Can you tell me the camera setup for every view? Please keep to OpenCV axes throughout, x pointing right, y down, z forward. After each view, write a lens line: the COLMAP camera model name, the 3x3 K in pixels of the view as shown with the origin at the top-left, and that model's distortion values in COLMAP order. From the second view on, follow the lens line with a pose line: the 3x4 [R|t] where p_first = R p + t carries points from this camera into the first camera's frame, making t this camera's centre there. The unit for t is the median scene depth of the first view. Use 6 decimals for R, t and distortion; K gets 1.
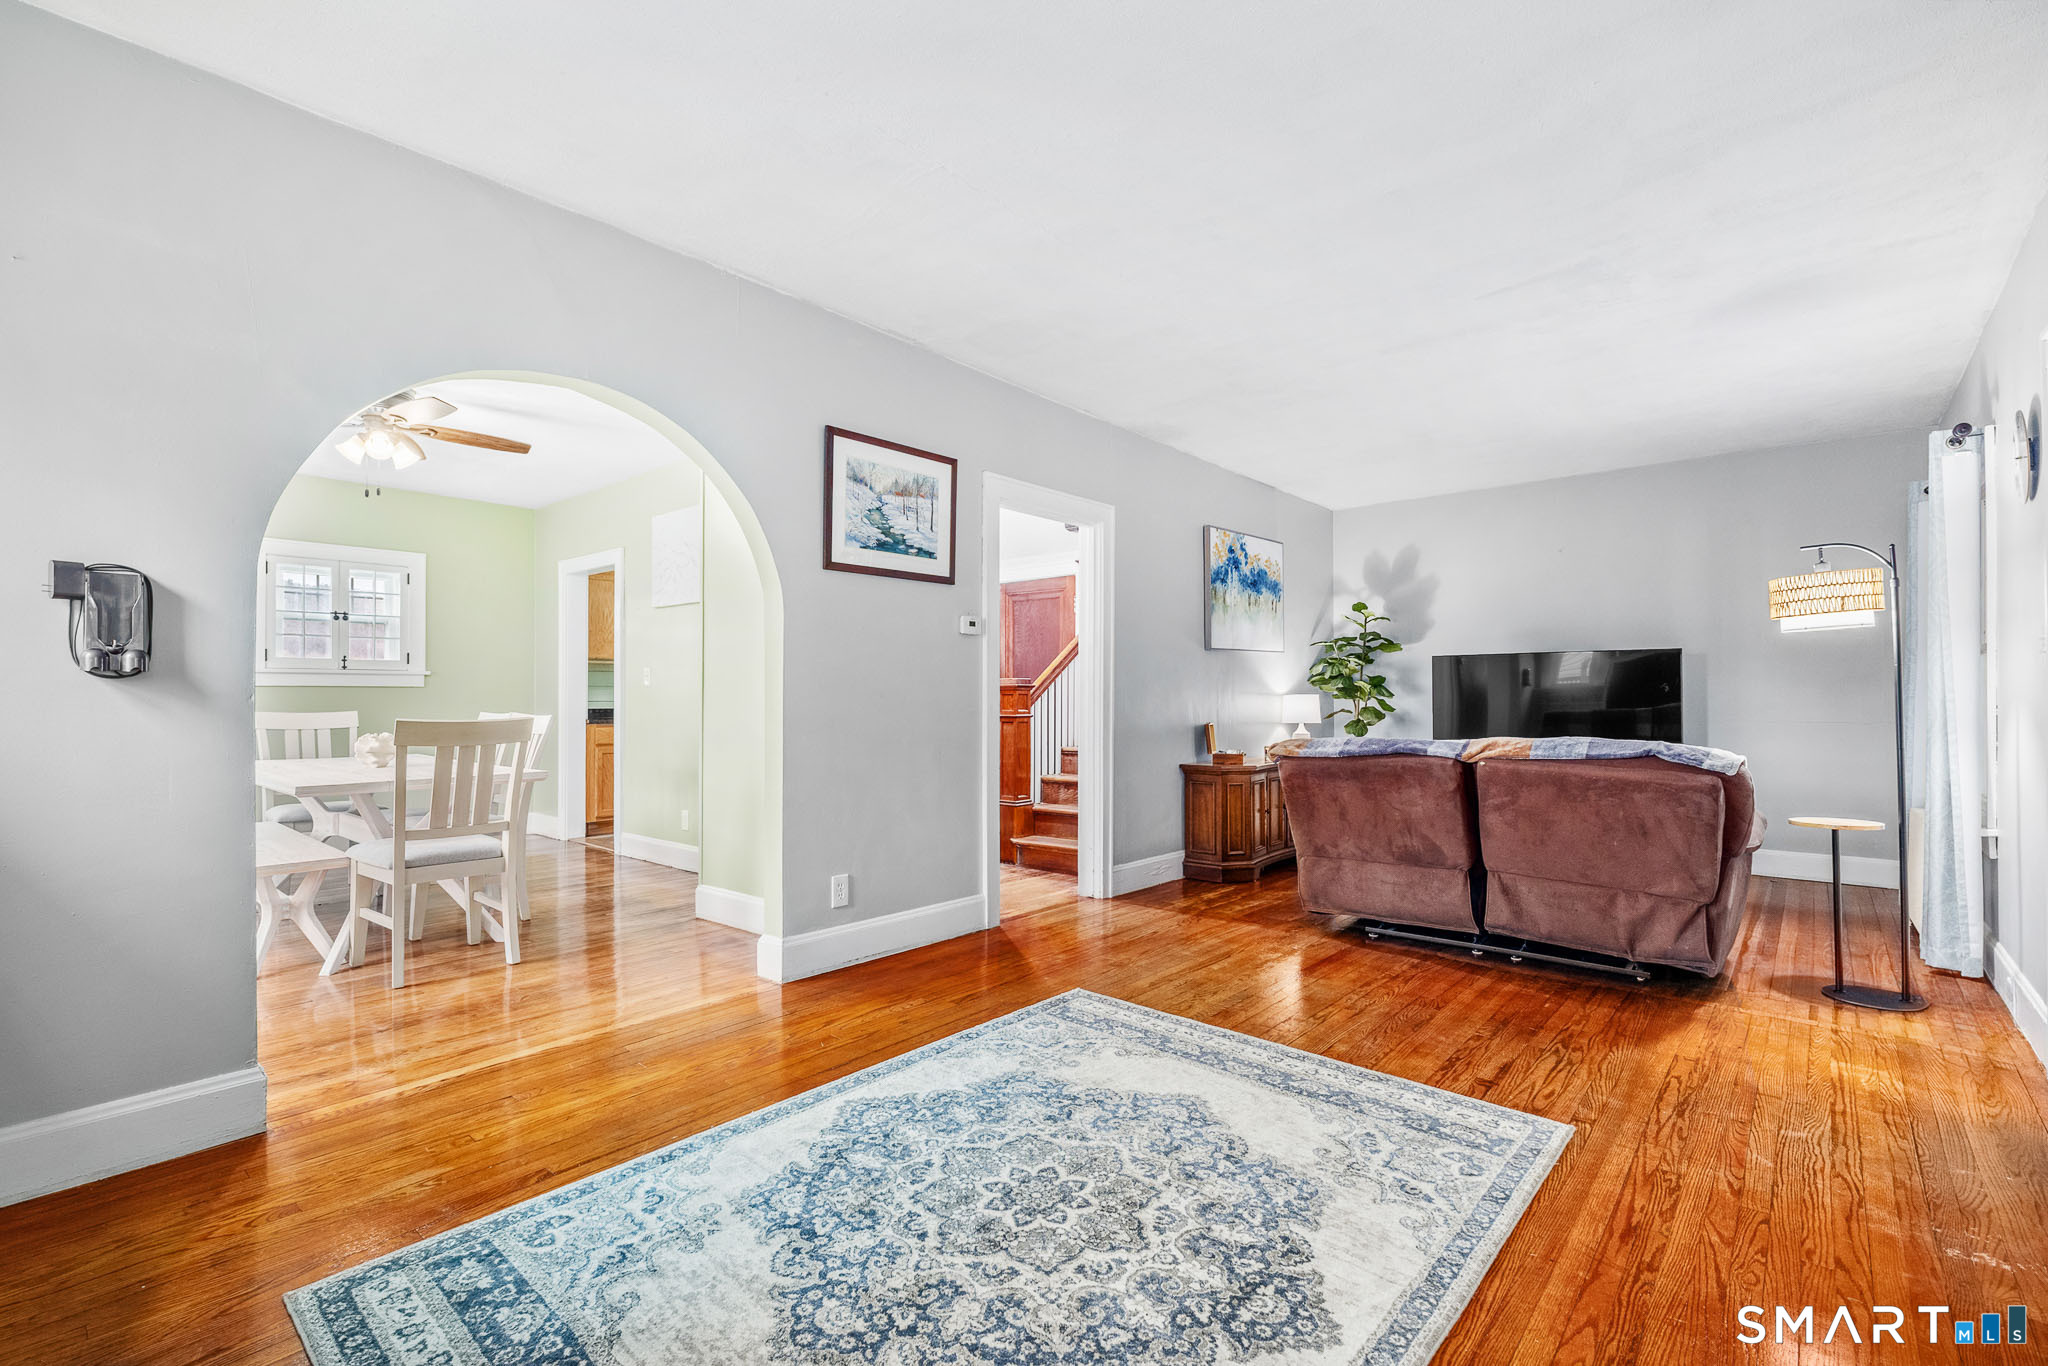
lens RADIAL K [[927.0, 0, 1007.7], [0, 927.0, 687.3], [0, 0, 1]] dist [0.002722, 0.000394]
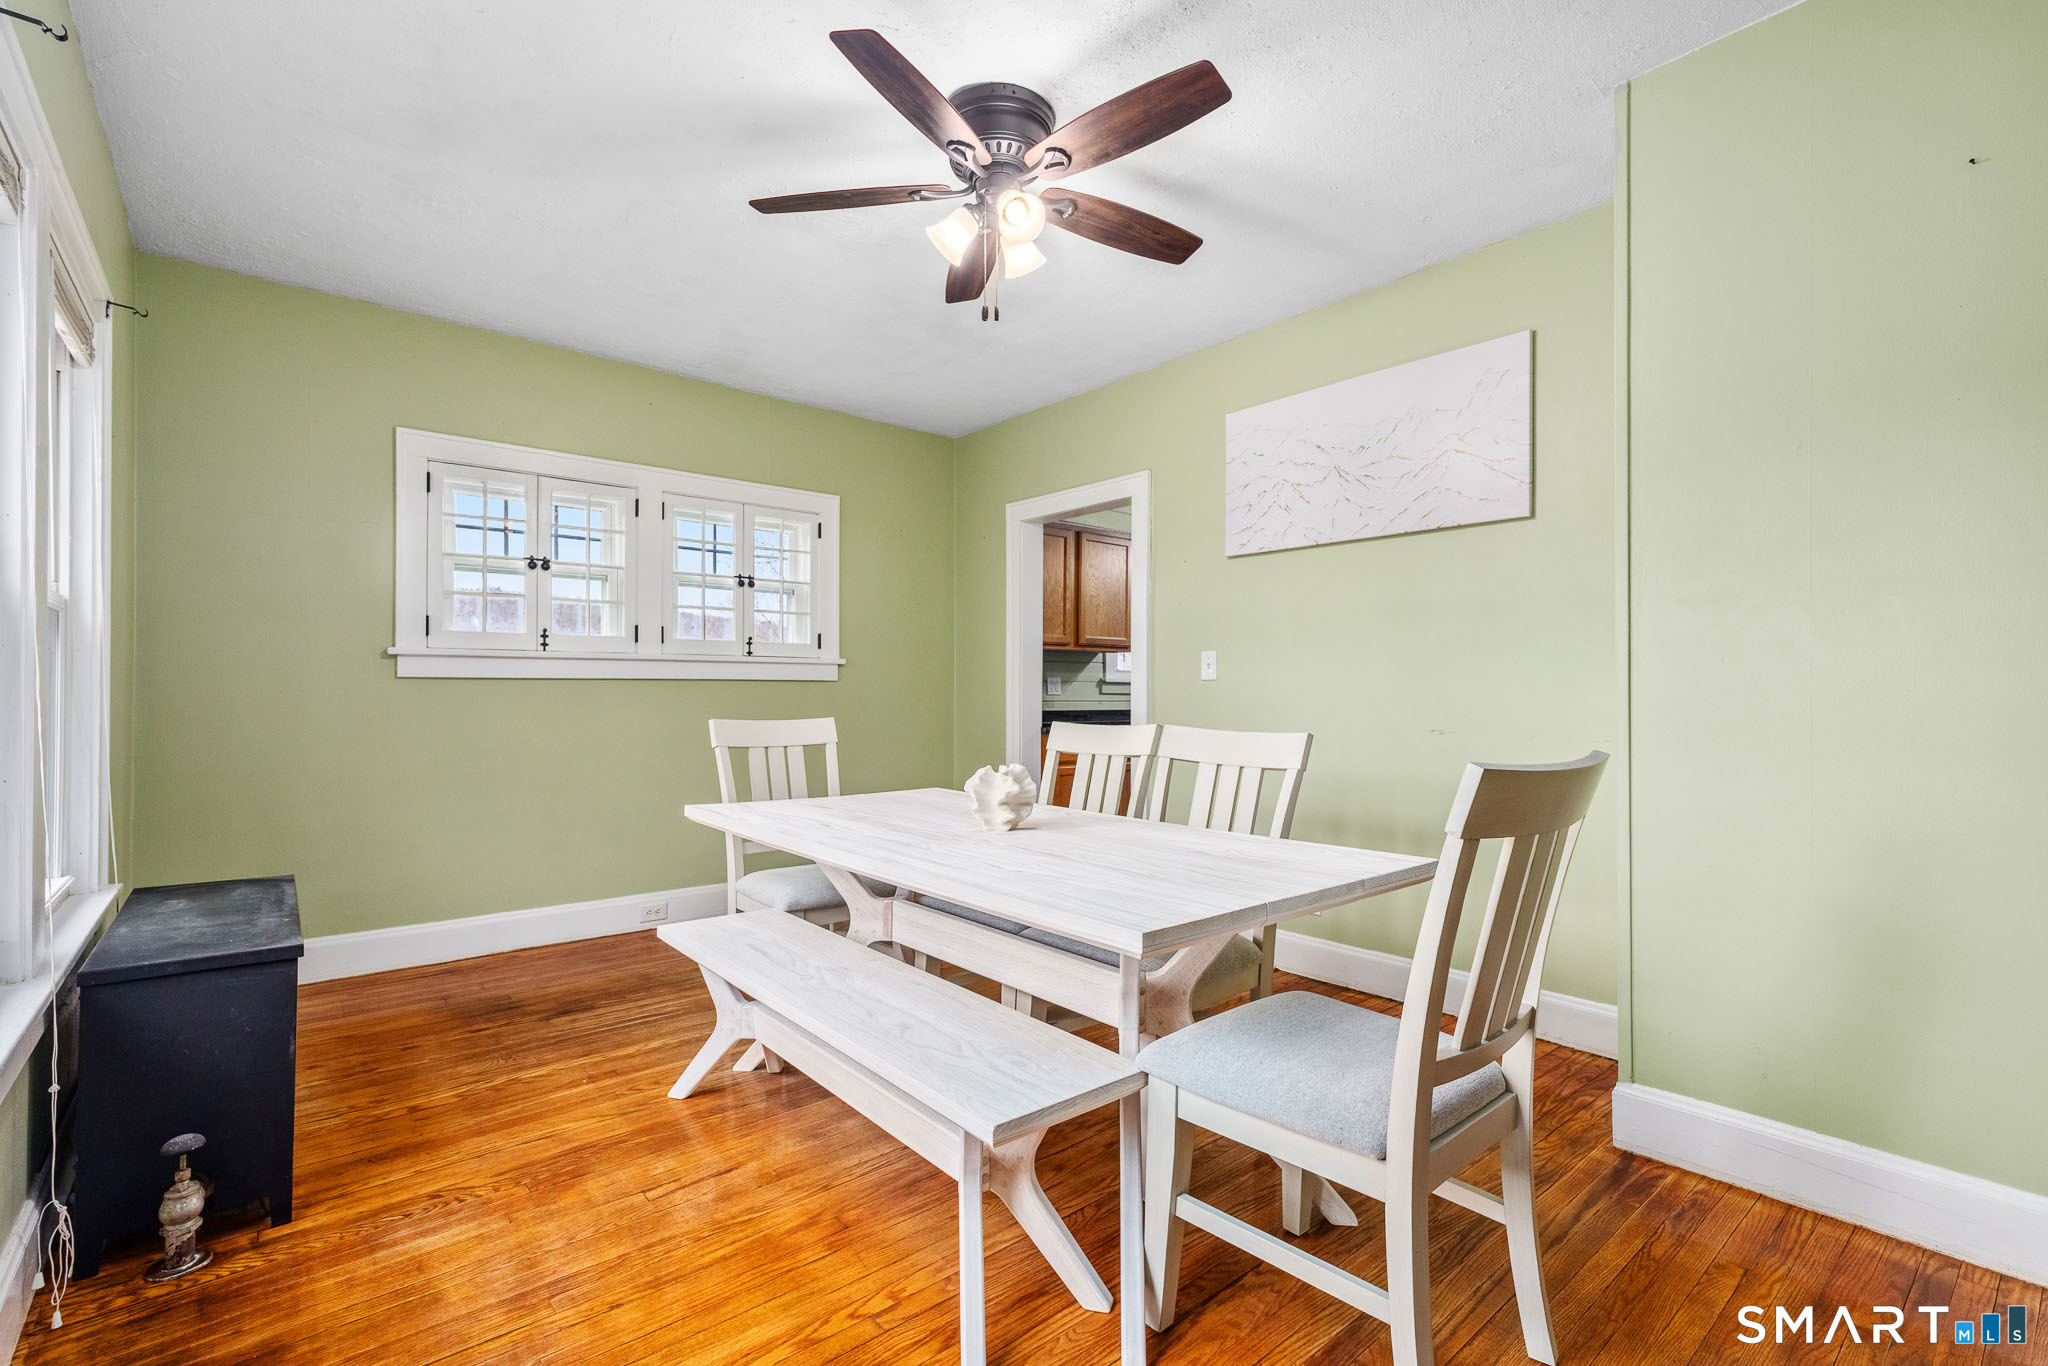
lens RADIAL K [[927.0, 0, 1012.2], [0, 927.0, 687.8], [0, 0, 1]] dist [0.002722, 0.000394]
pose [[0.987831, 0.002686, -0.155506, -0.781537], [-0.001858, 0.999983, 0.005468, 0.001640], [0.155518, -0.005112, 0.987820, 0.631933]]
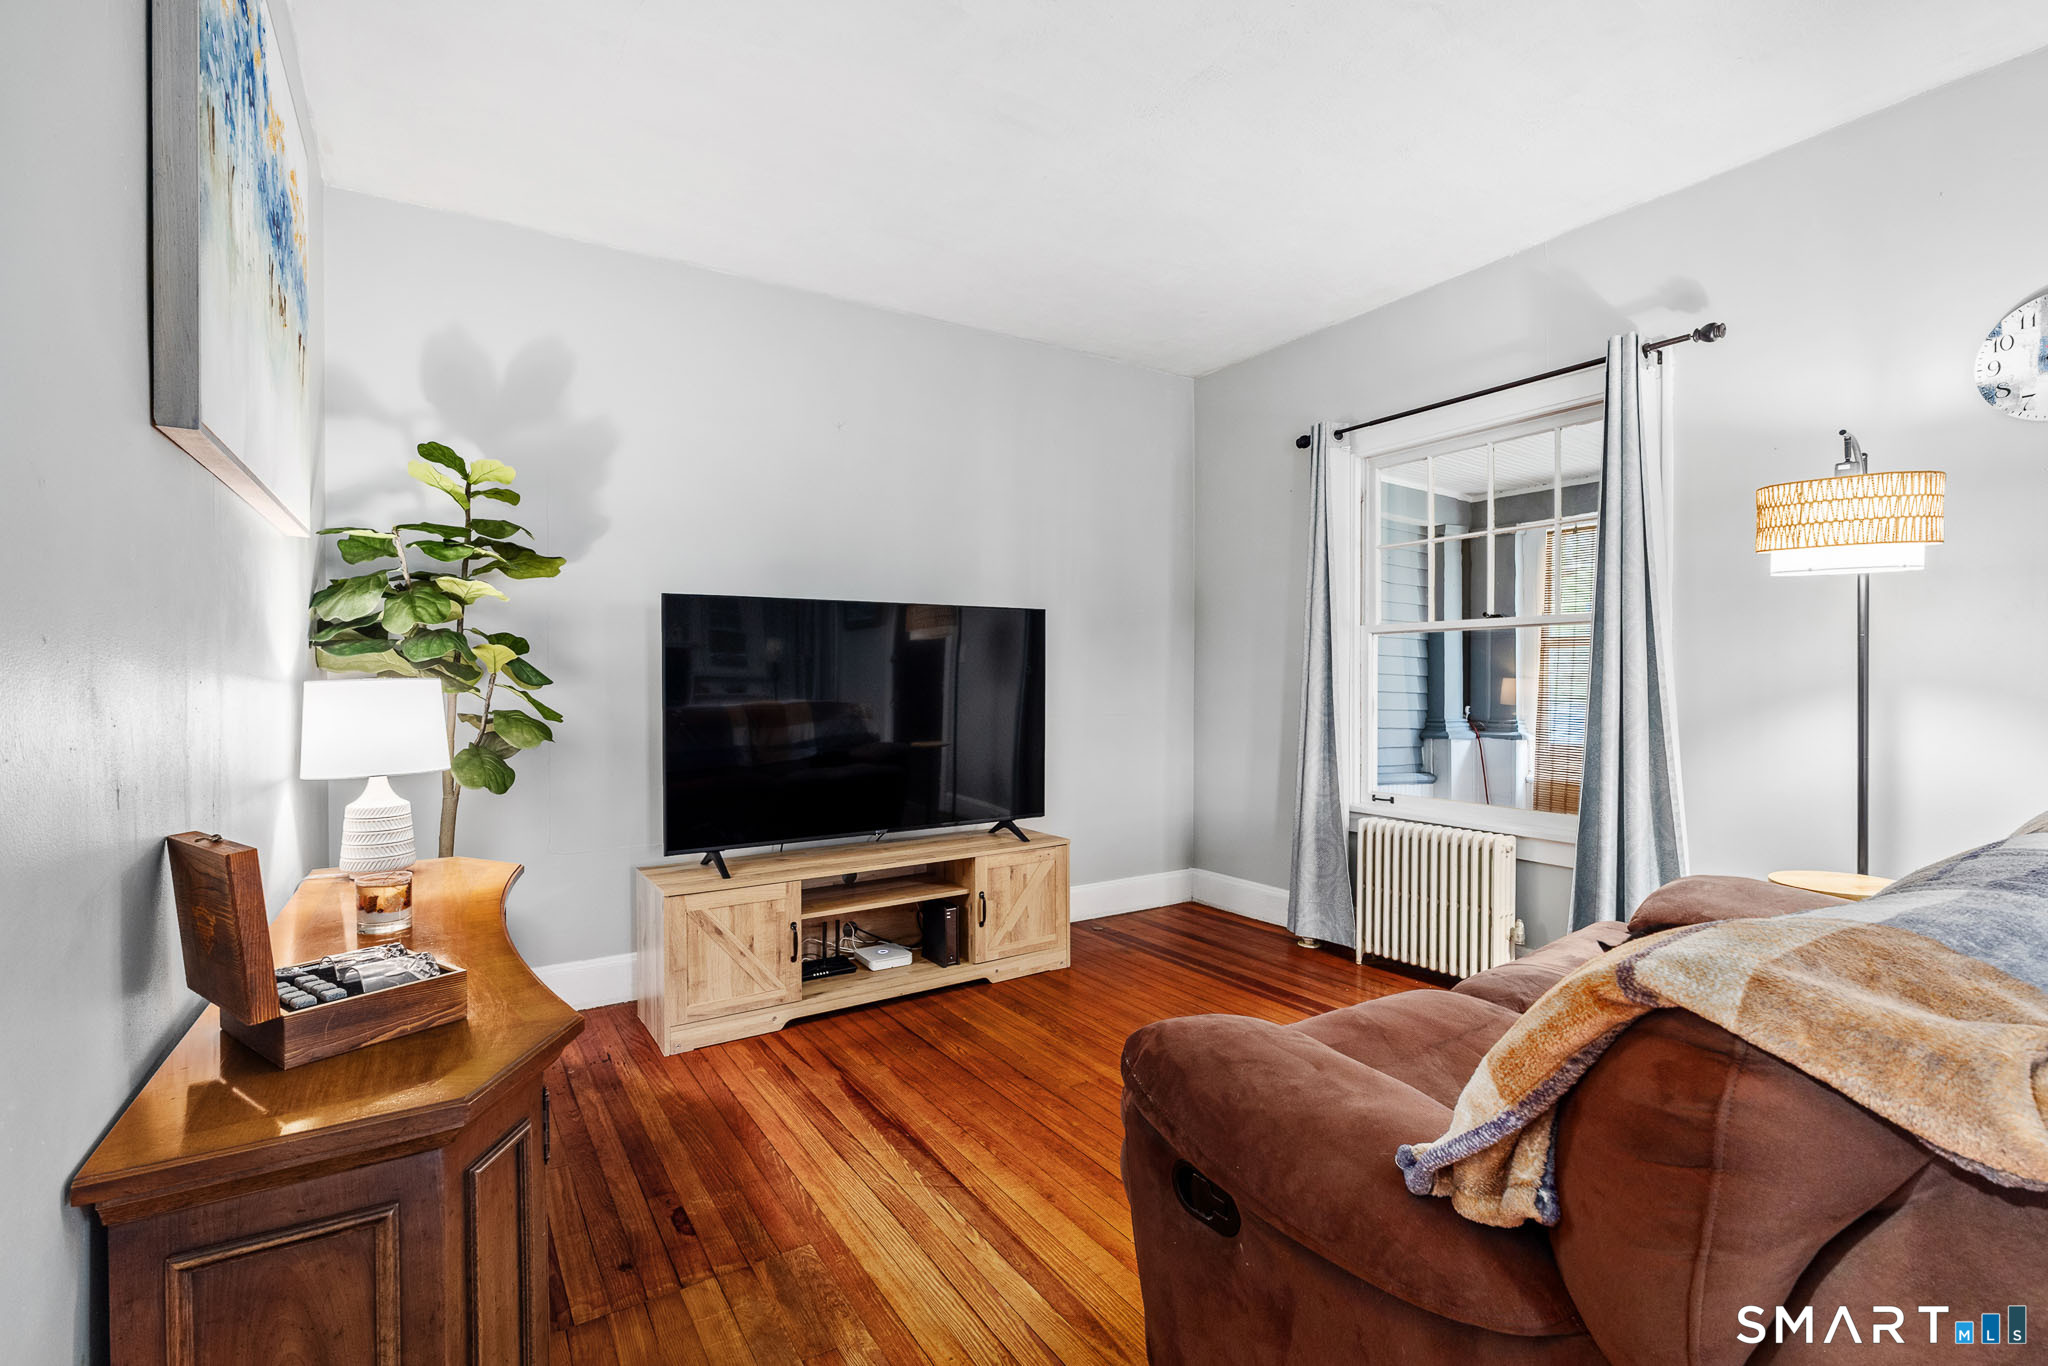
lens RADIAL K [[927.0, 0, 995.8], [0, 927.0, 692.4], [0, 0, 1]] dist [0.002722, 0.000394]
pose [[0.290813, -0.013046, 0.956691, 0.155791], [-0.008314, 0.999835, 0.016162, 0.010029], [-0.956744, -0.012654, 0.290656, 1.387425]]
